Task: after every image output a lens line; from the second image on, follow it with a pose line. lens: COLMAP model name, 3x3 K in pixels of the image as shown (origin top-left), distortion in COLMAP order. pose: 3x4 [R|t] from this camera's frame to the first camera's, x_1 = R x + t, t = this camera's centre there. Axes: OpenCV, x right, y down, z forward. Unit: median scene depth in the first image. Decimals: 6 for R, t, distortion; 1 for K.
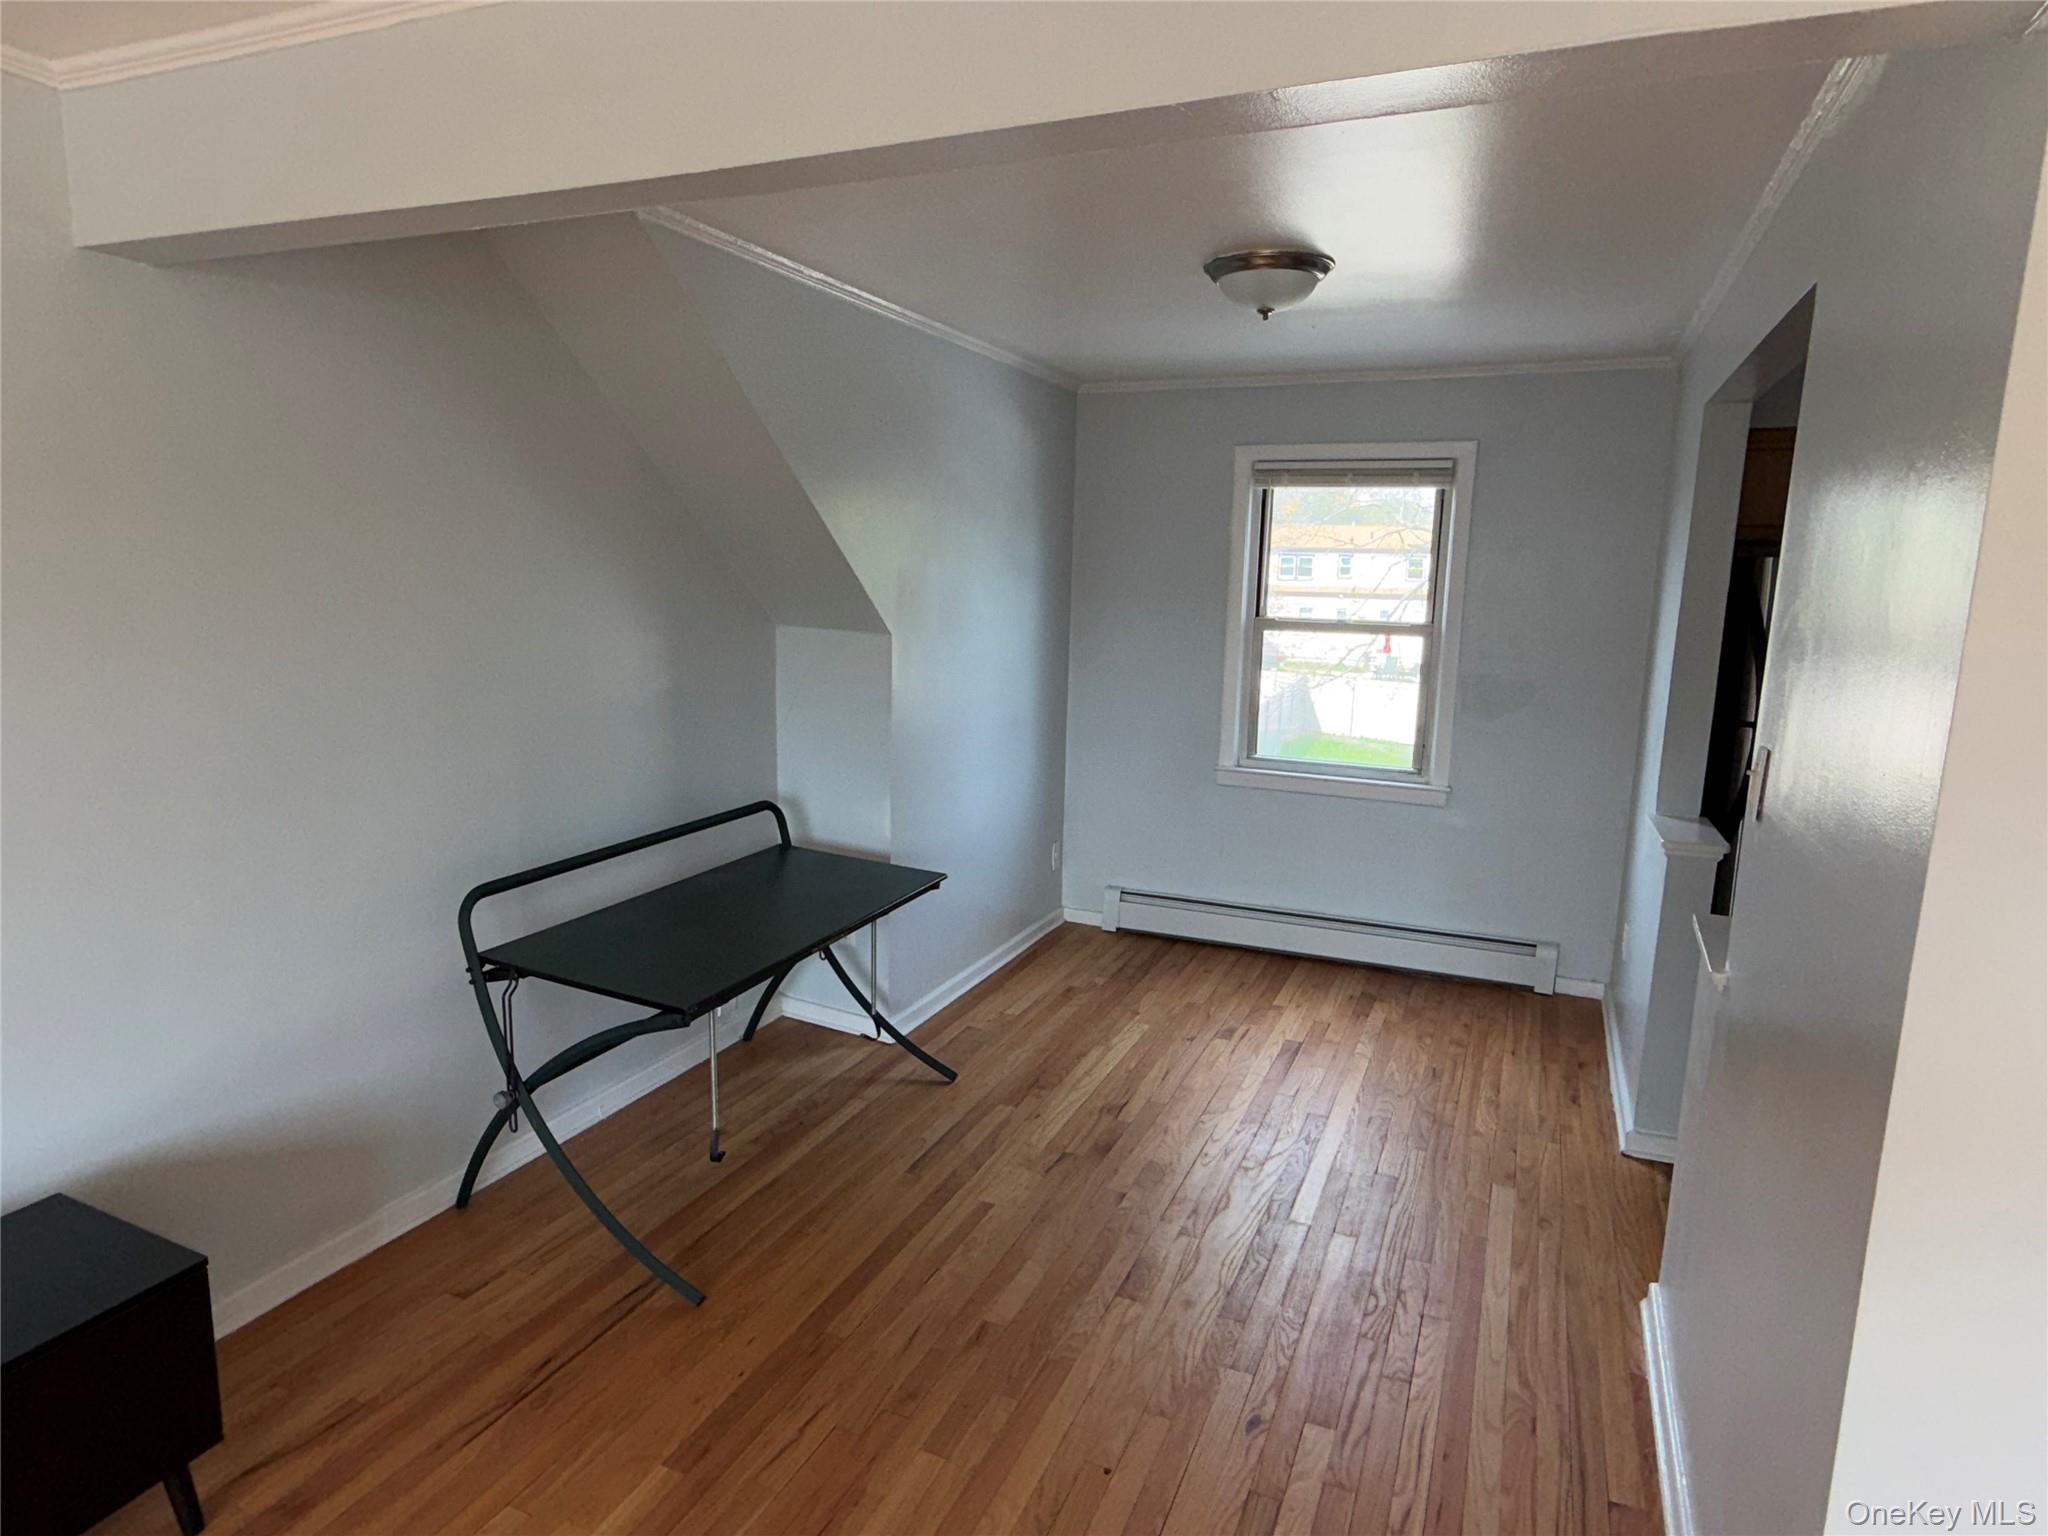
lens RADIAL K [[1195.8, 0, 1000.9], [0, 1195.8, 771.2], [0, 0, 1]] dist [-0.003863, -0.004084]
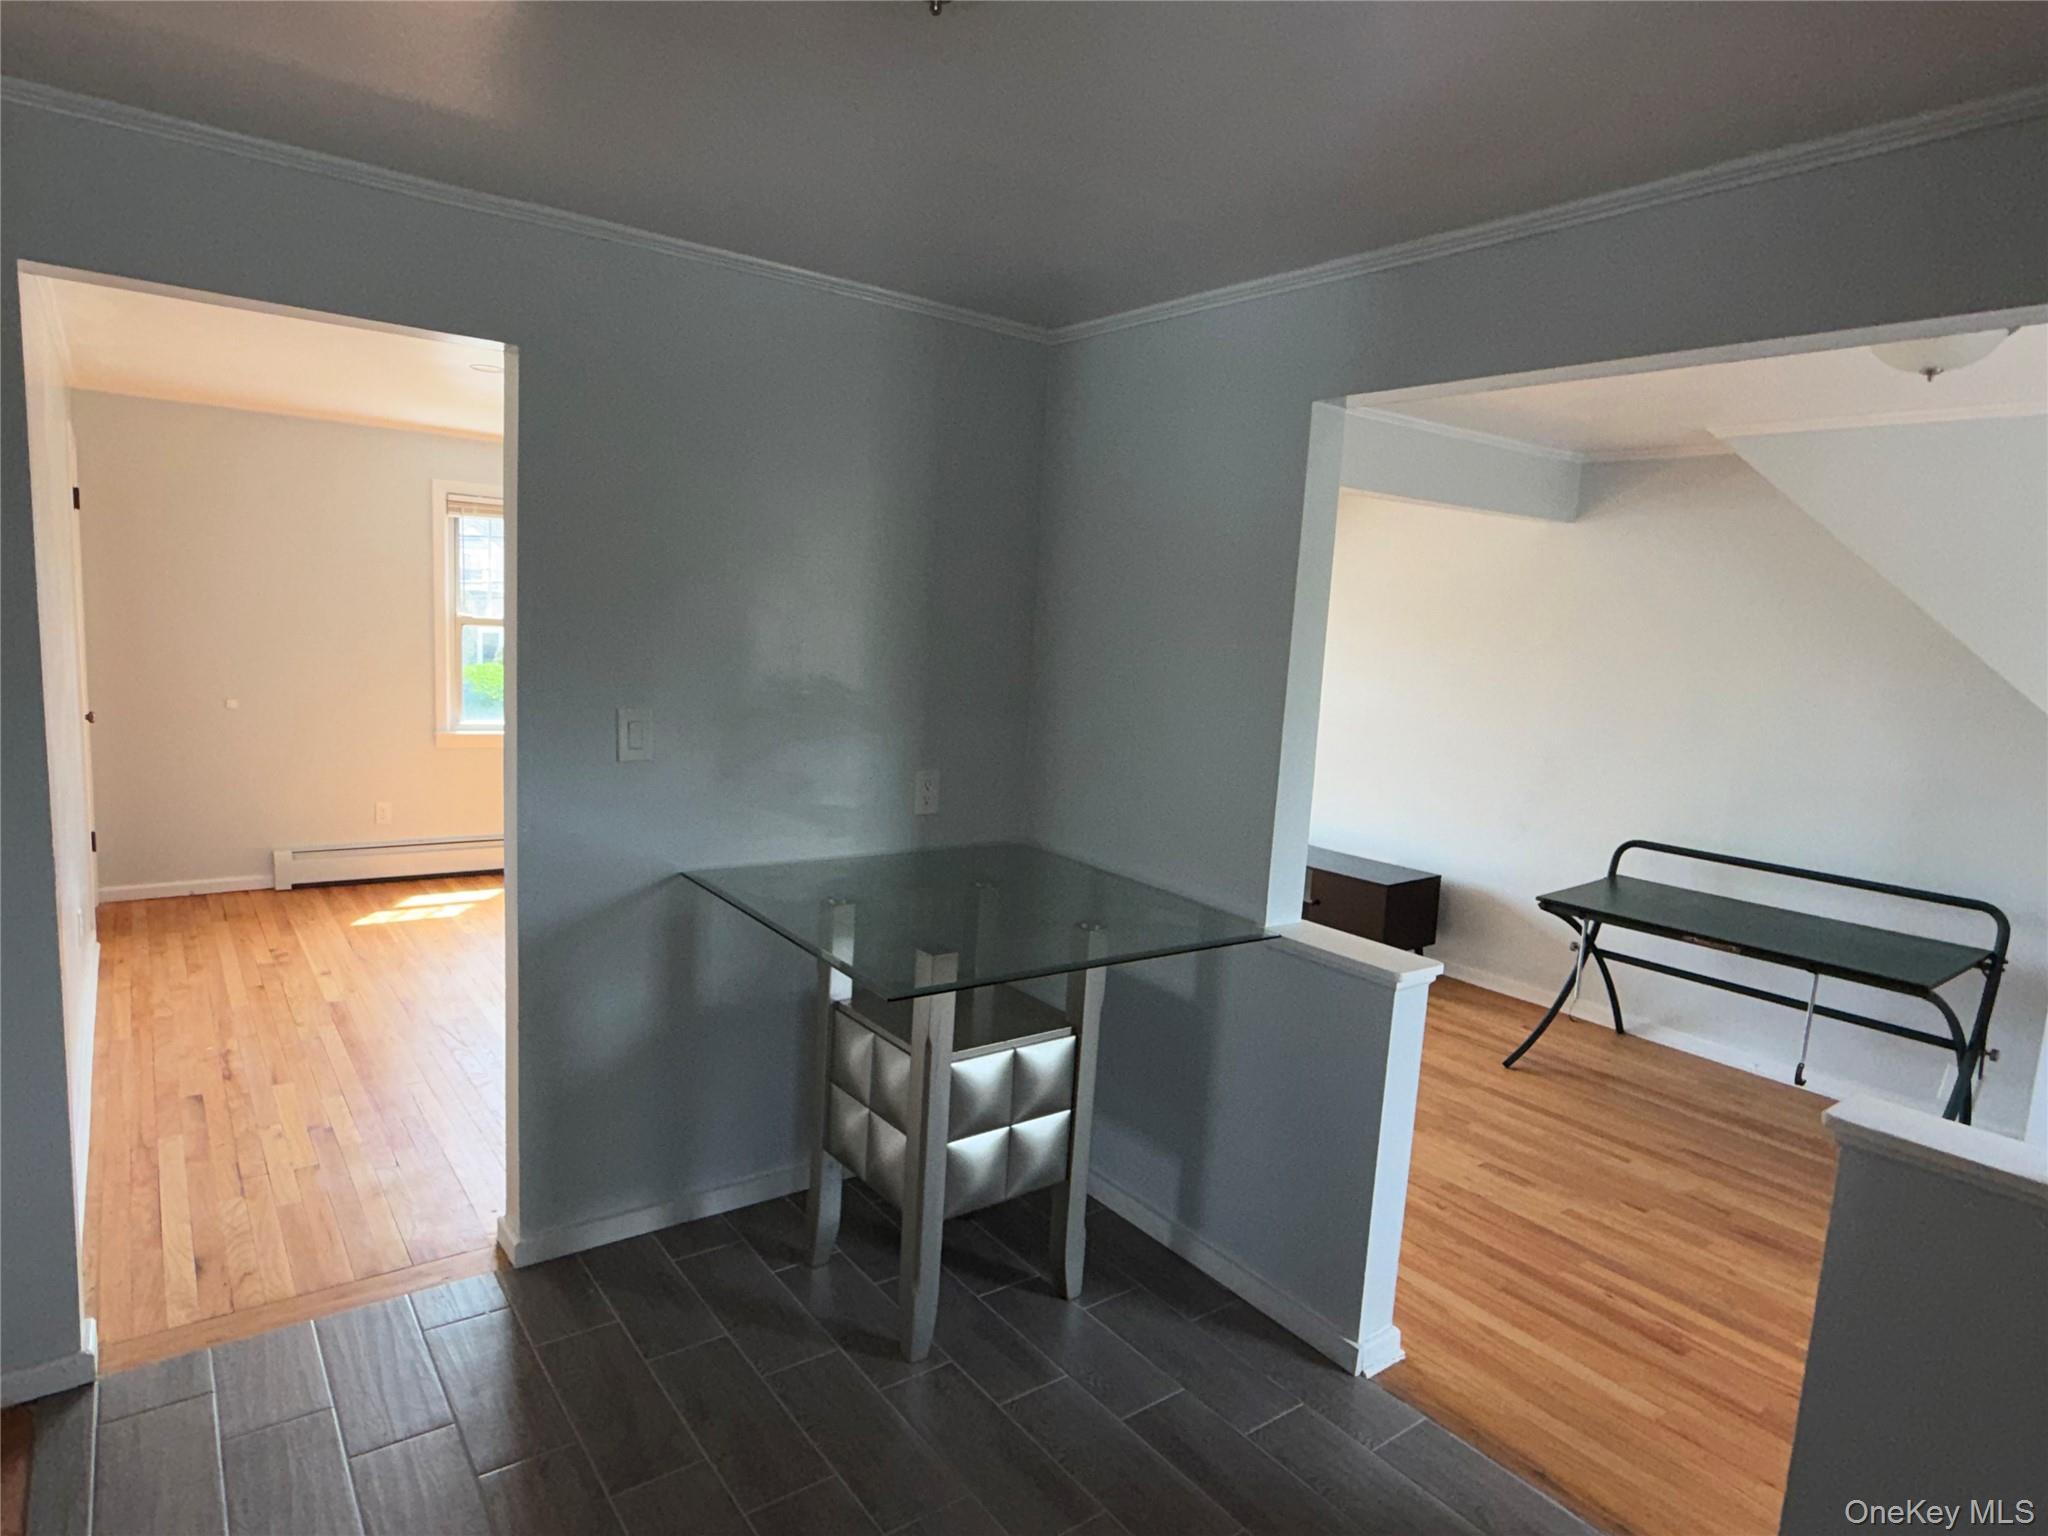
lens RADIAL K [[1195.8, 0, 1000.9], [0, 1195.8, 771.2], [0, 0, 1]] dist [-0.003863, -0.004084]
pose [[-0.504444, 0.065913, -0.860925, 1.295756], [-0.211909, 0.957137, 0.197444, -0.124551], [0.837037, 0.282037, -0.468854, 0.882153]]
